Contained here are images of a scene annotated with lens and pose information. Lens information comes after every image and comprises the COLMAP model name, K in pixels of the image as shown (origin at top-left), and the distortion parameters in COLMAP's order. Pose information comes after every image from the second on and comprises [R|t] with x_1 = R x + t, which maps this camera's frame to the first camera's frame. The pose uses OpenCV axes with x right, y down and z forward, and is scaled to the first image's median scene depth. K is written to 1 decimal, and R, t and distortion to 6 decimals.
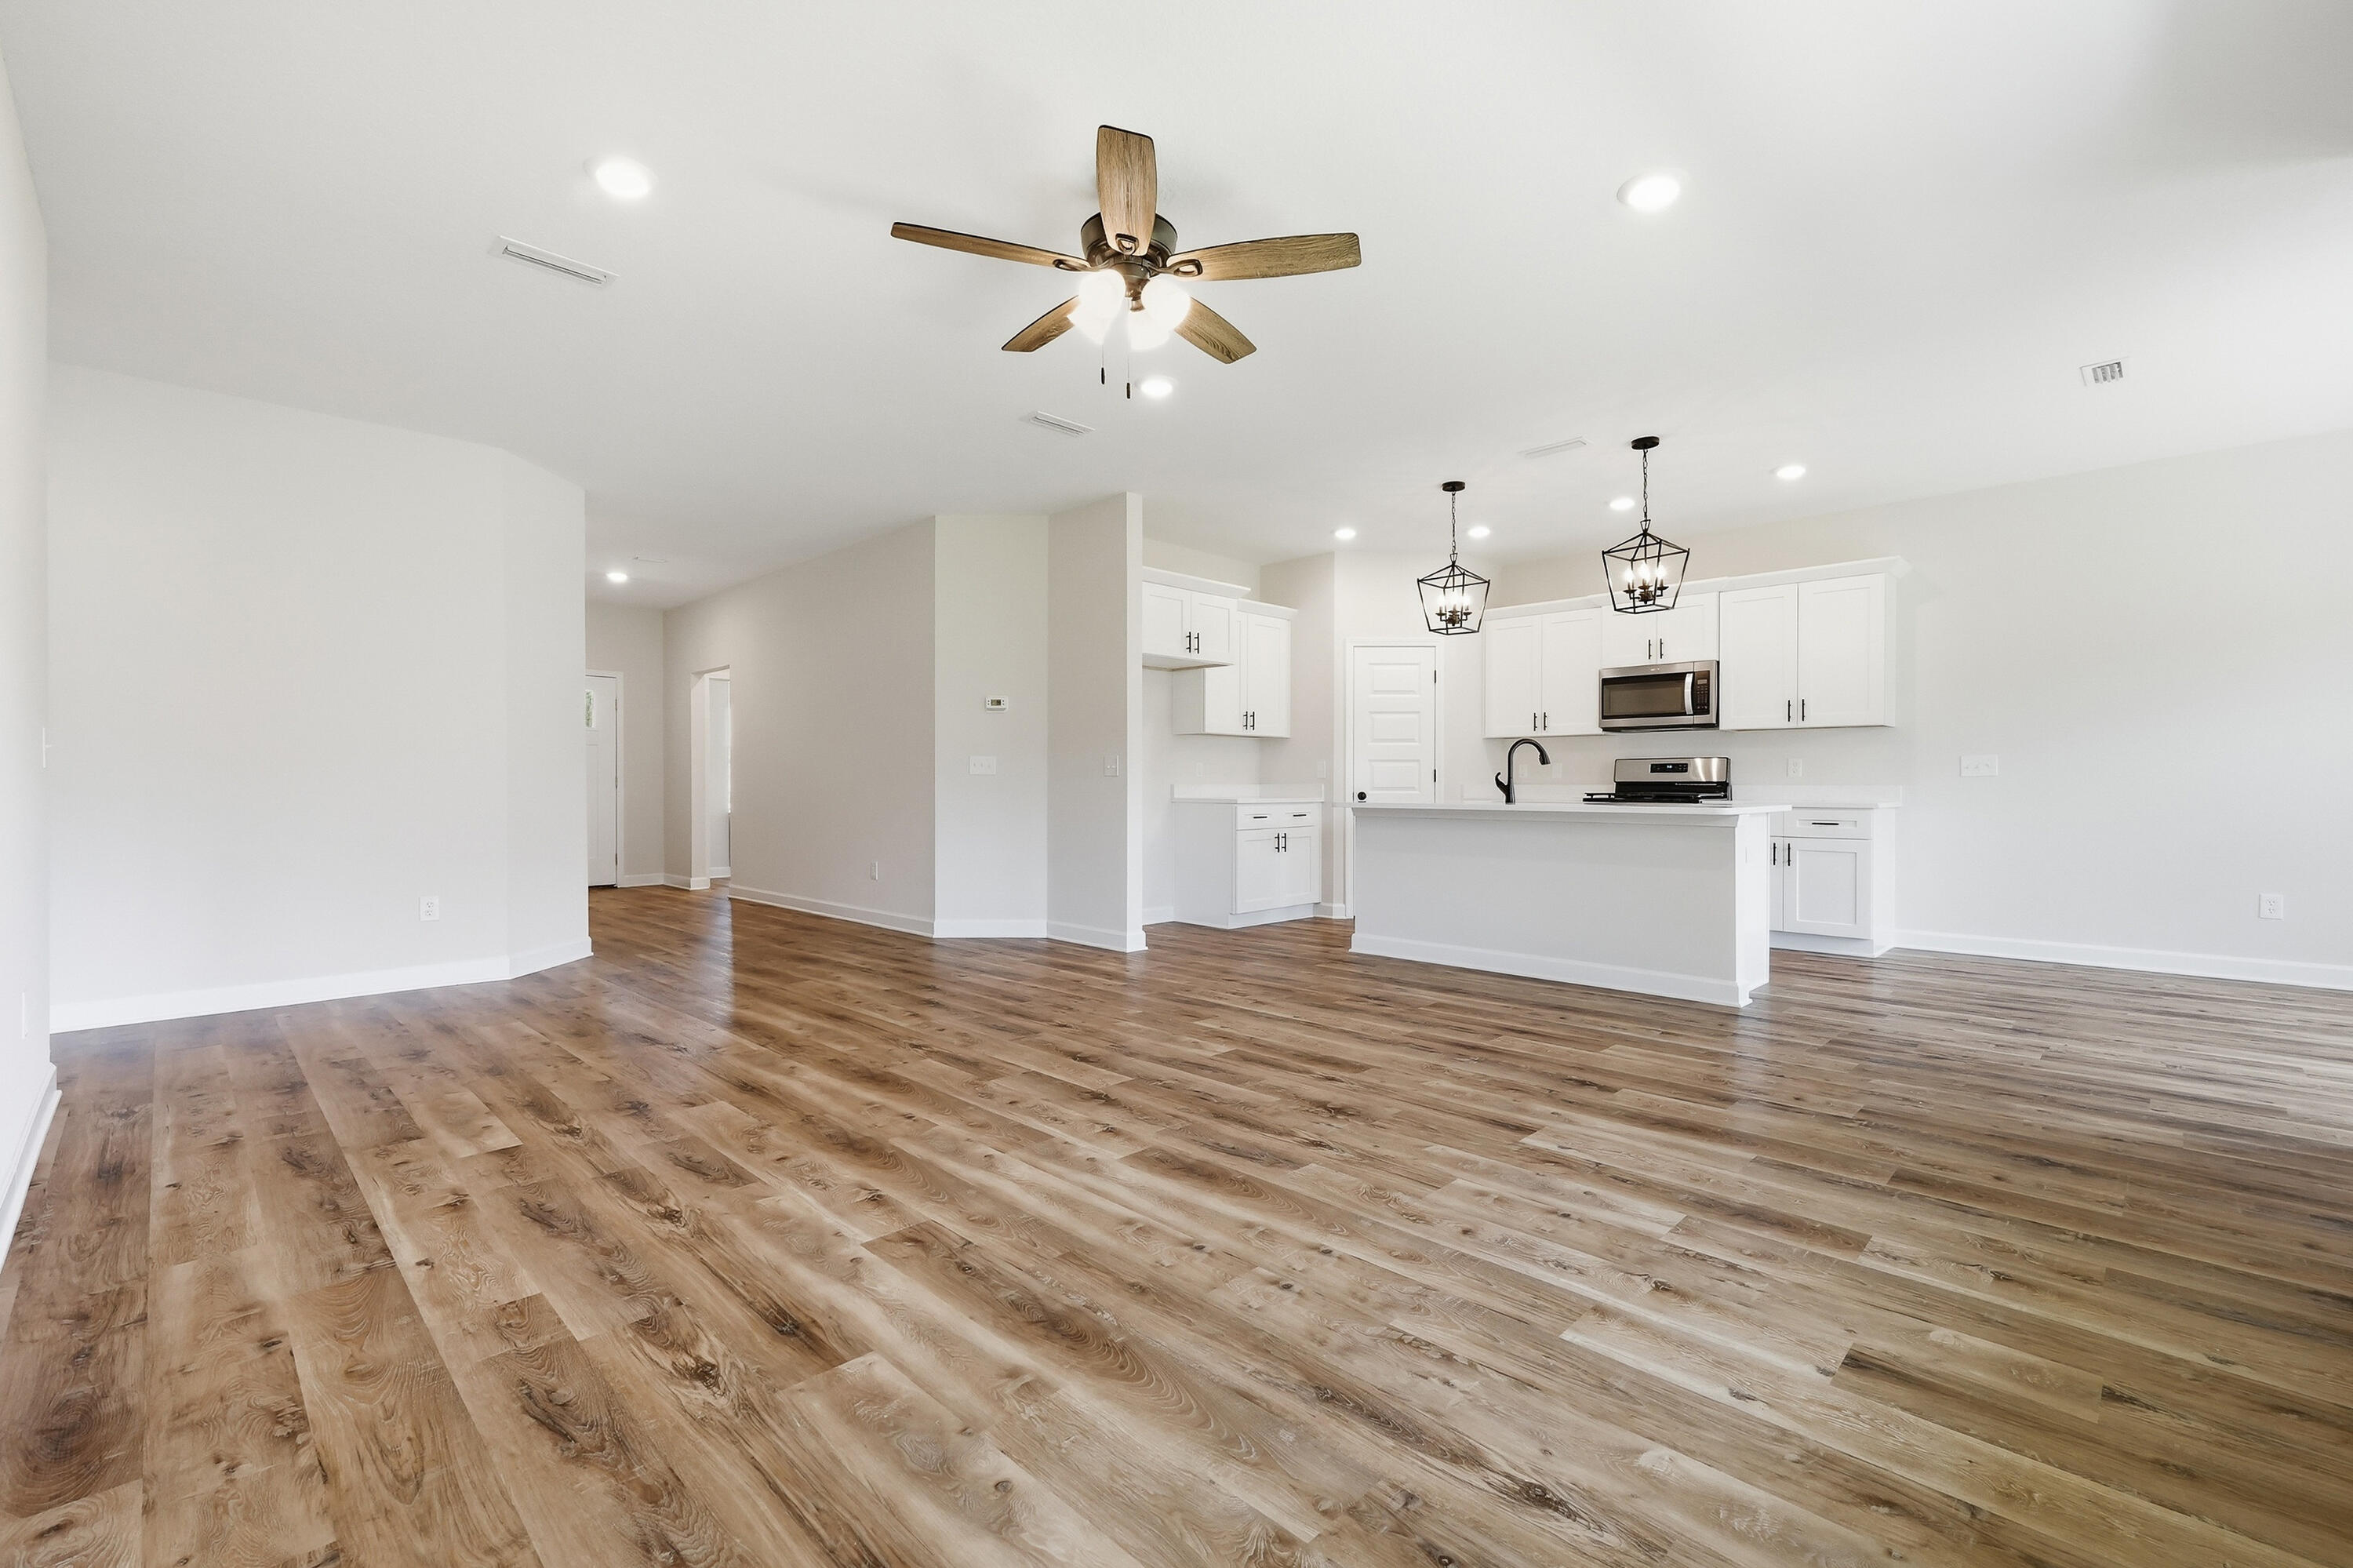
lens RADIAL K [[1014.9, 0, 1155.3], [0, 1014.9, 788.2], [0, 0, 1]] dist [-0.006365, 0.002904]
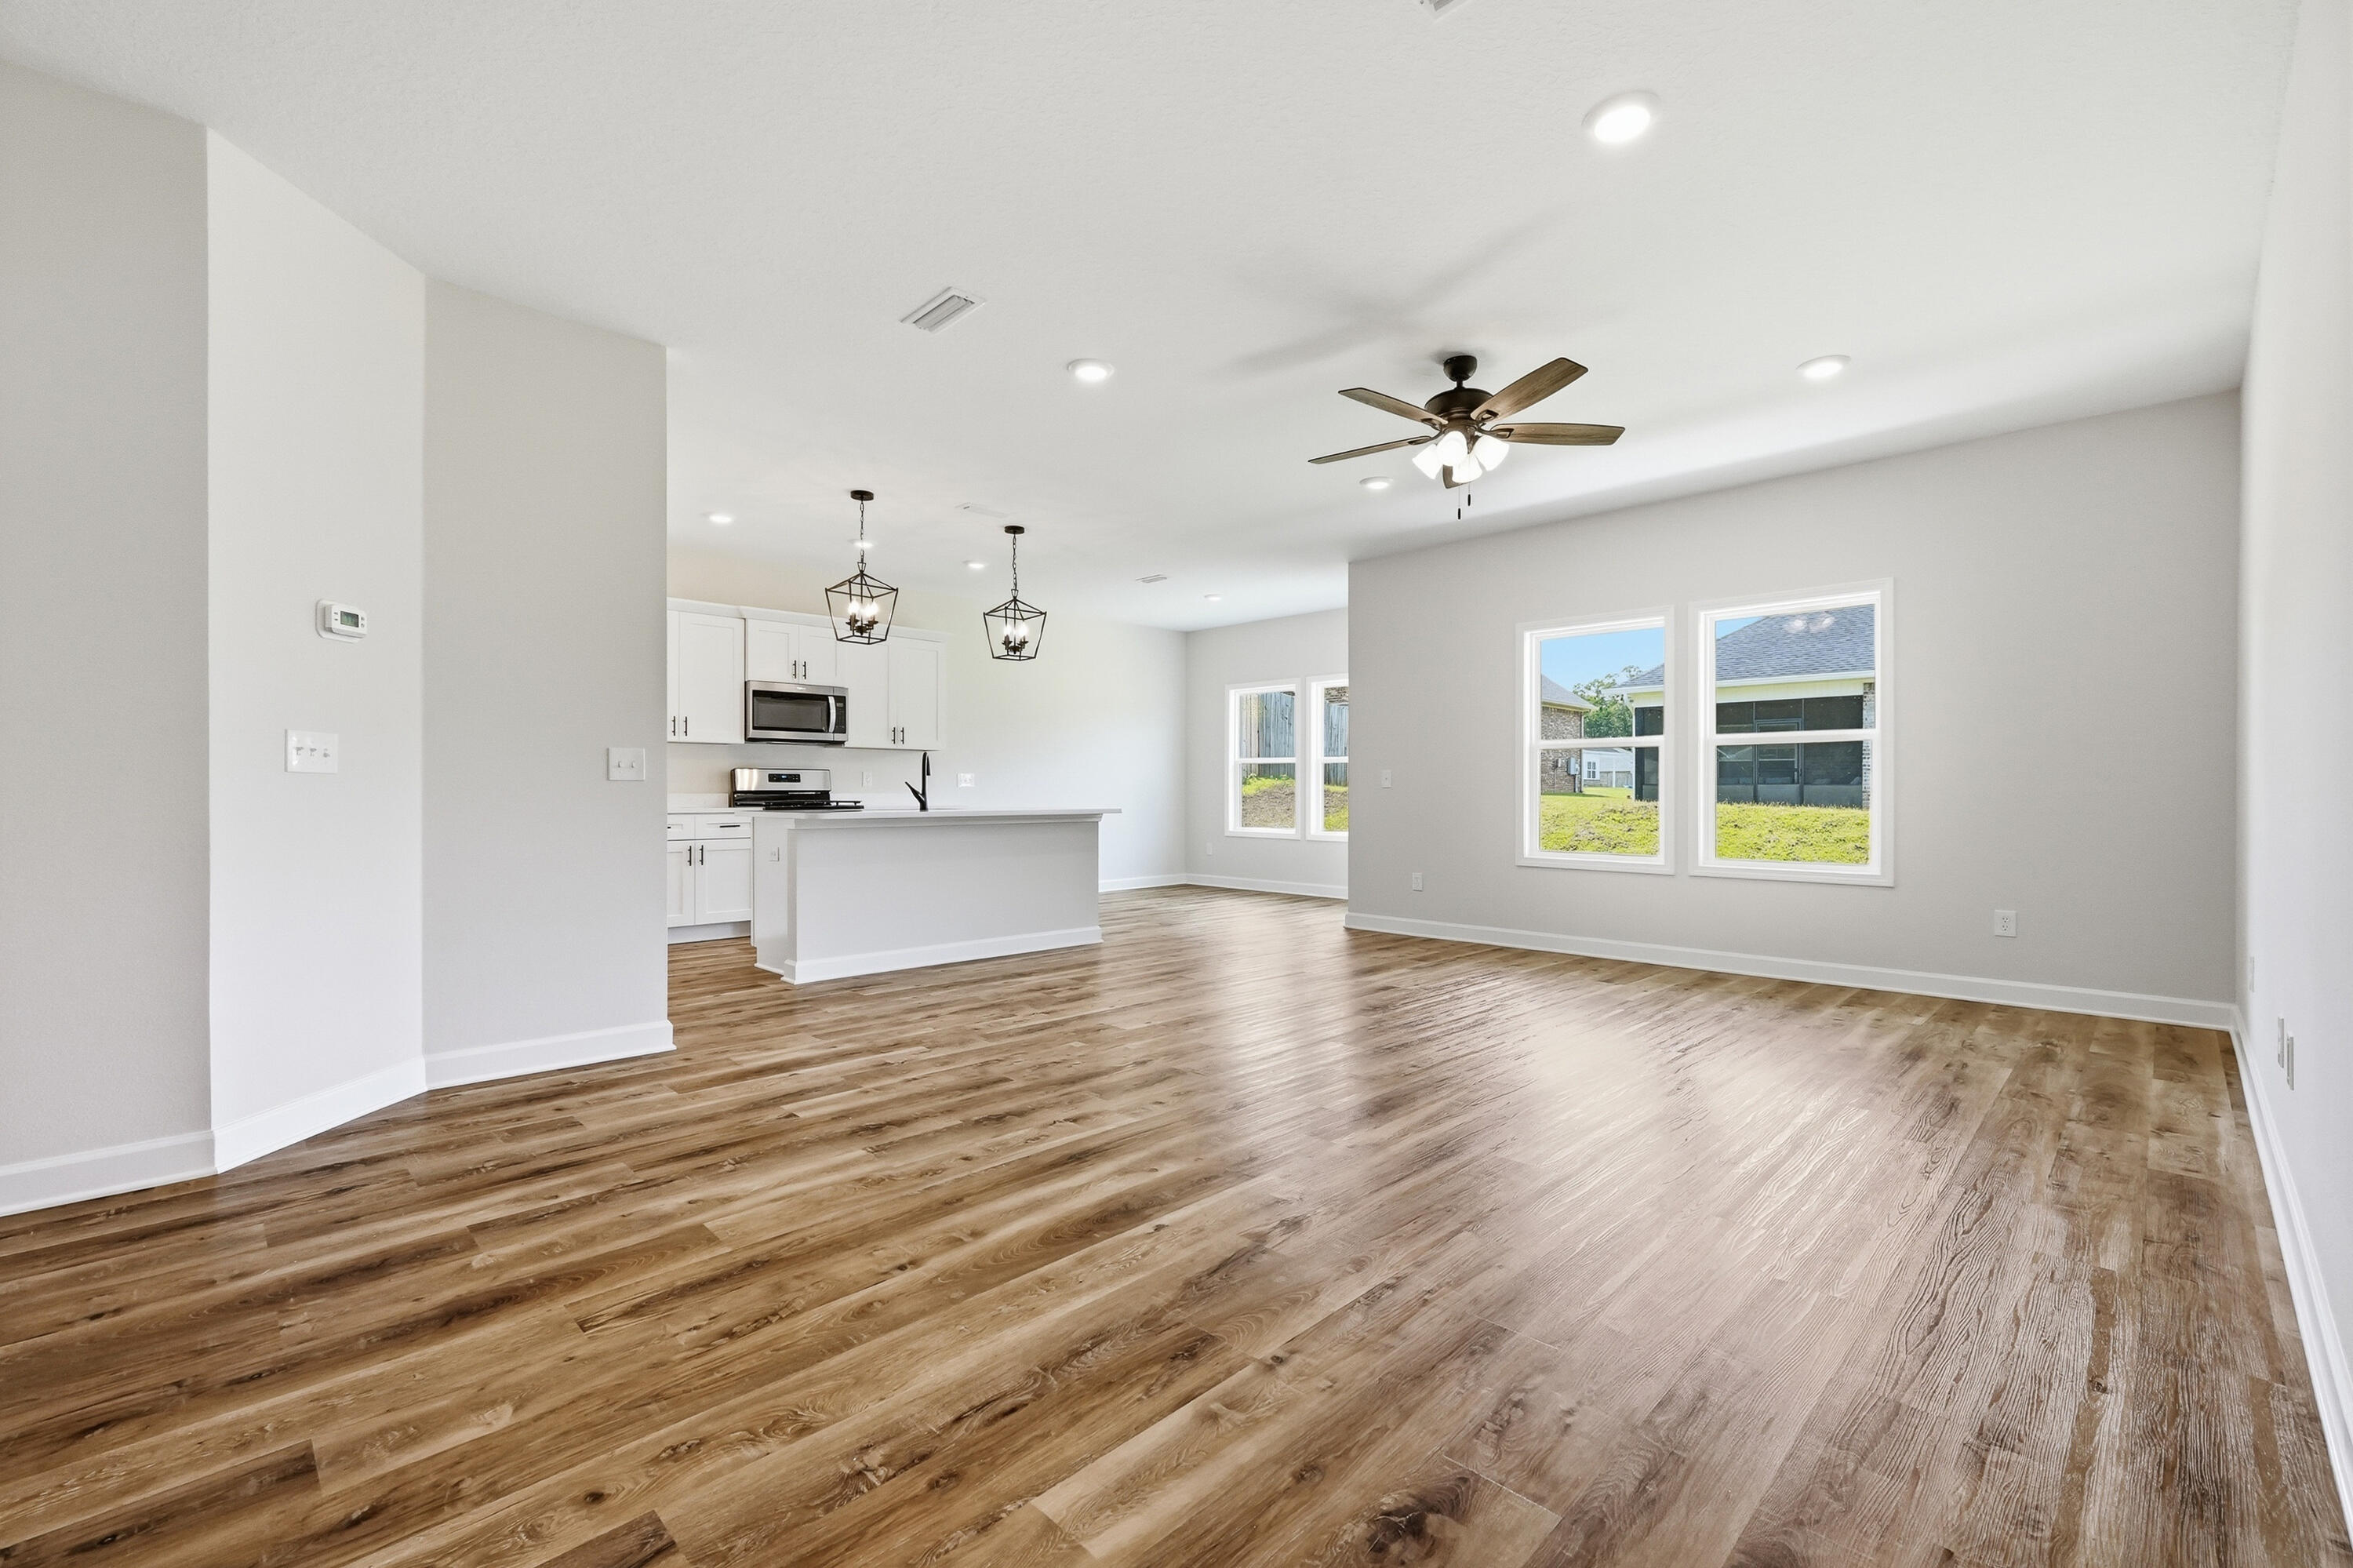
lens RADIAL K [[1014.9, 0, 1178.5], [0, 1014.9, 790.2], [0, 0, 1]] dist [-0.006365, 0.002904]
pose [[-0.017616, 0.001864, 0.999843, -0.633260], [0.004391, 0.999989, -0.001787, -0.002989], [-0.999835, 0.004359, -0.017624, 0.628998]]
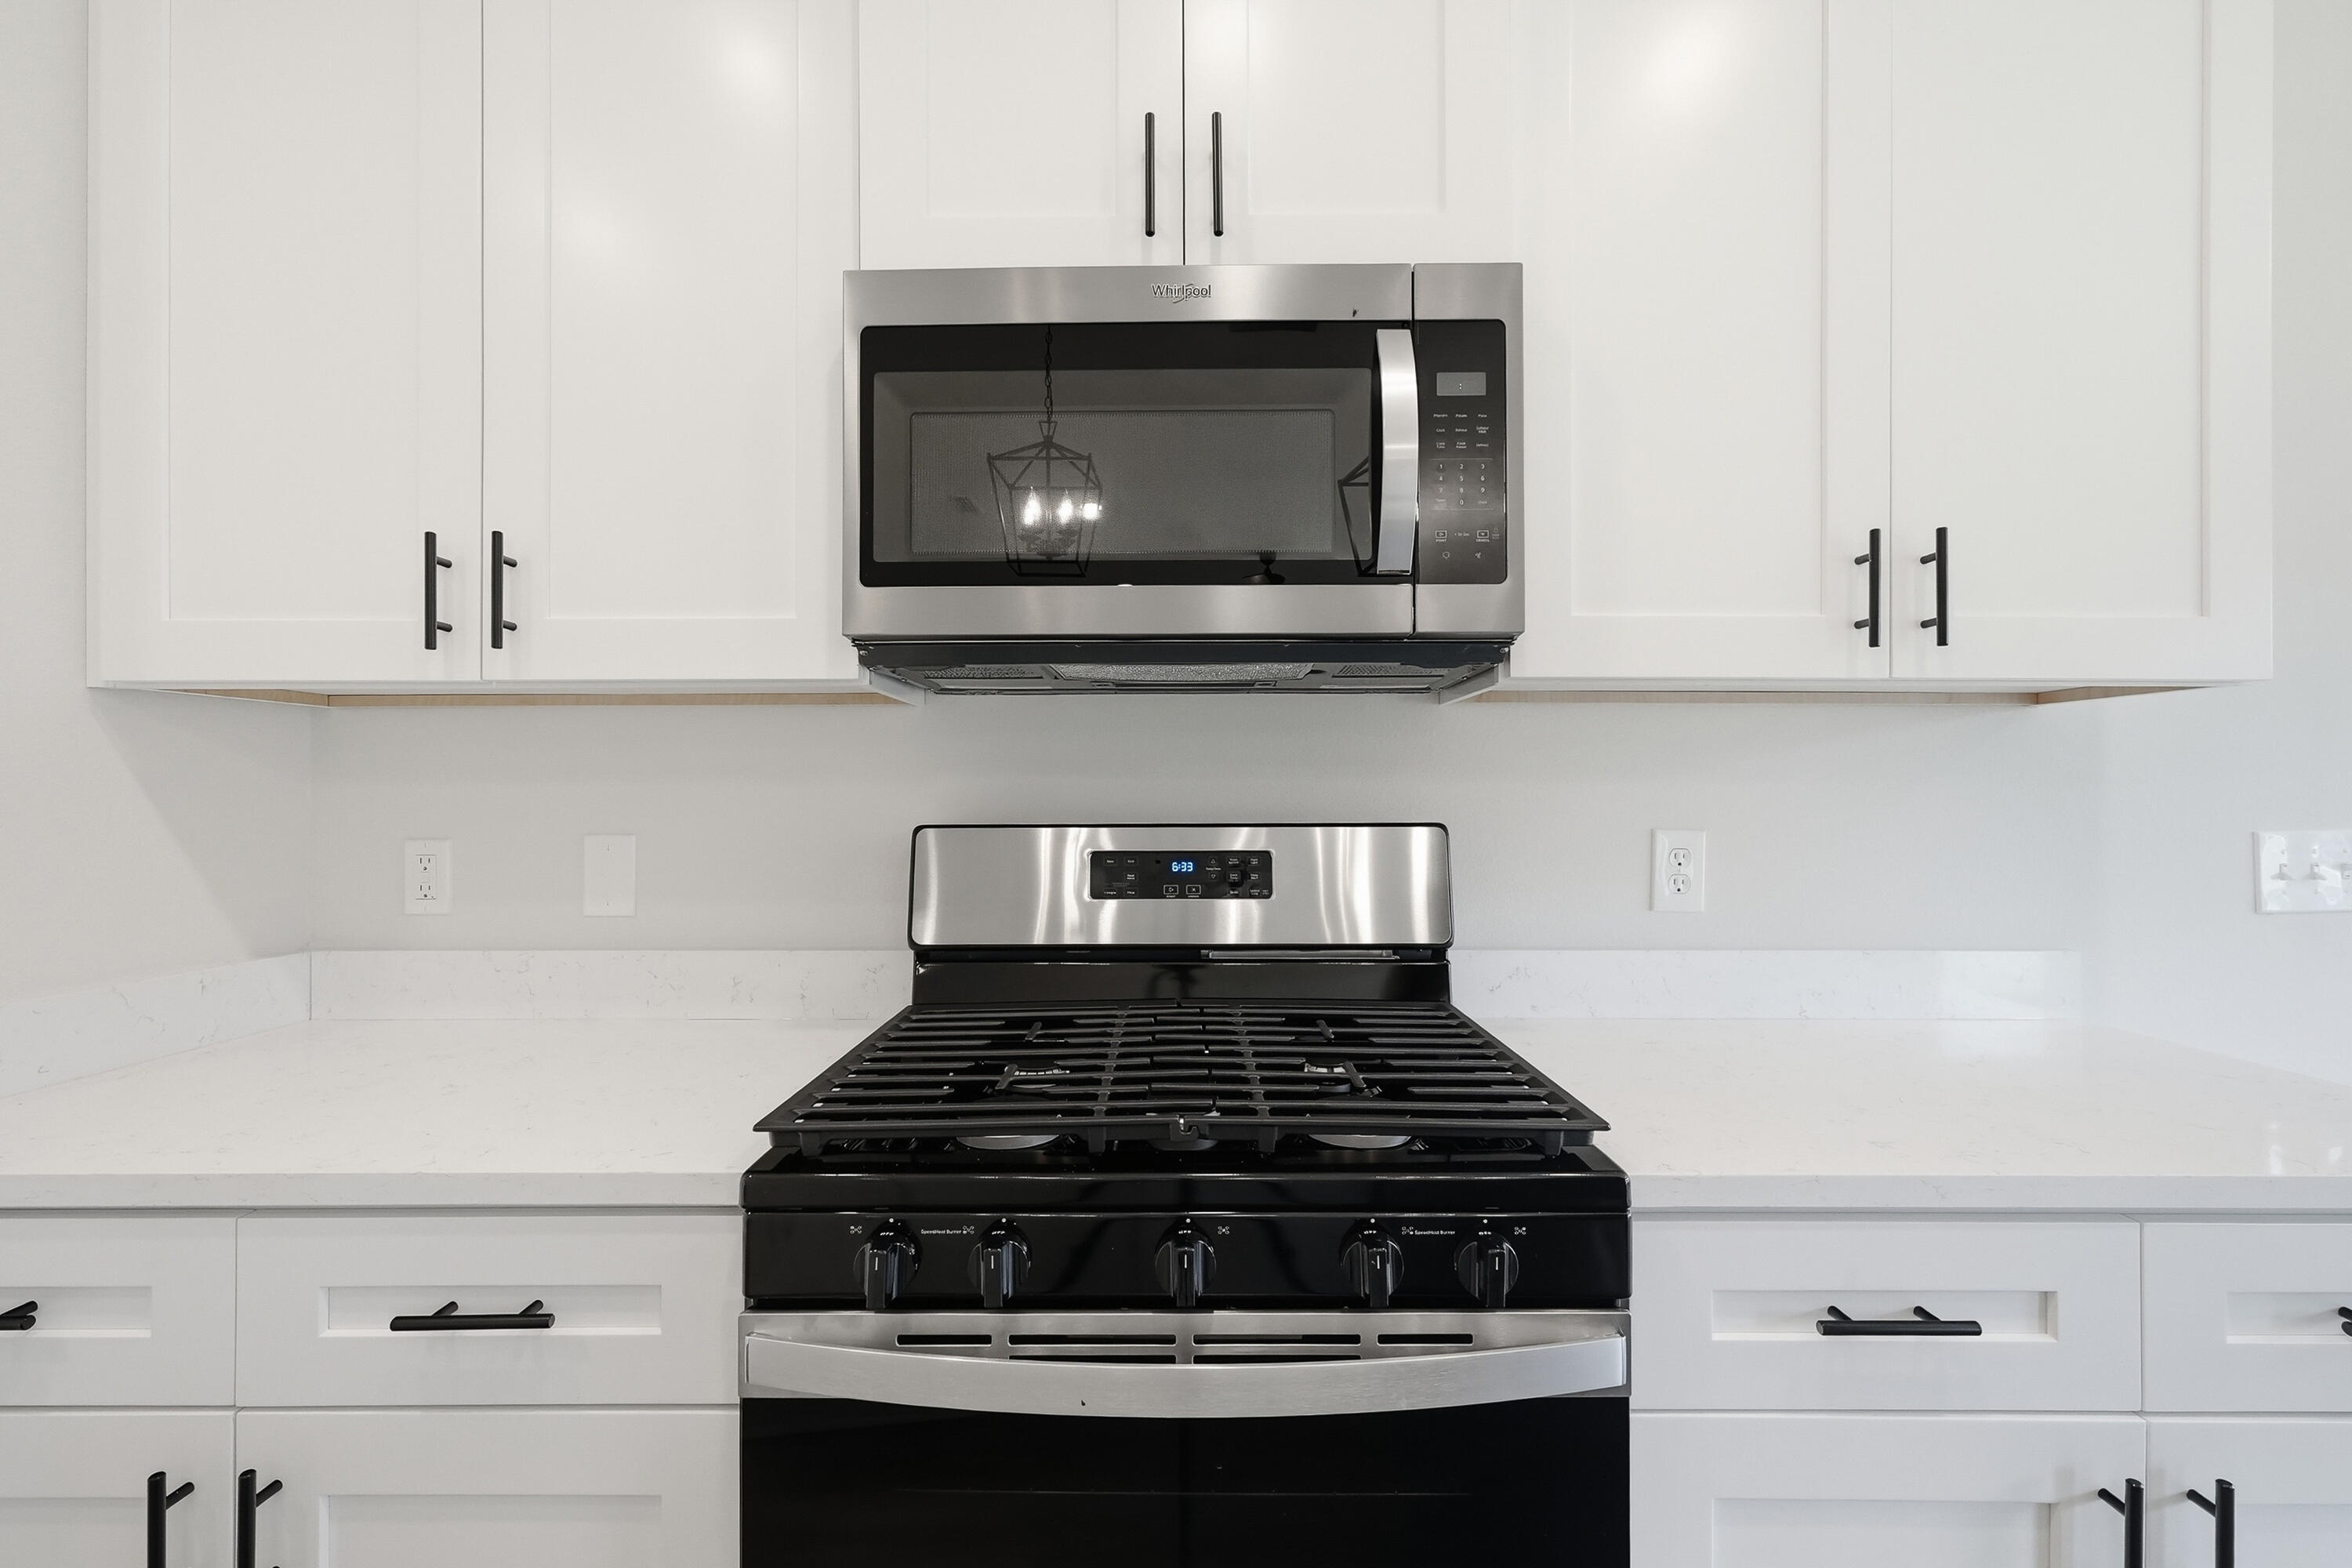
lens RADIAL K [[1014.5, 0, 1191.3], [0, 1014.5, 782.3], [0, 0, 1]] dist [-0.006365, 0.002904]
pose [[0.679257, 0.001468, 0.733899, 0.385008], [0.002352, 0.999989, -0.004177, -0.039045], [-0.733897, 0.004563, 0.679245, 0.917077]]
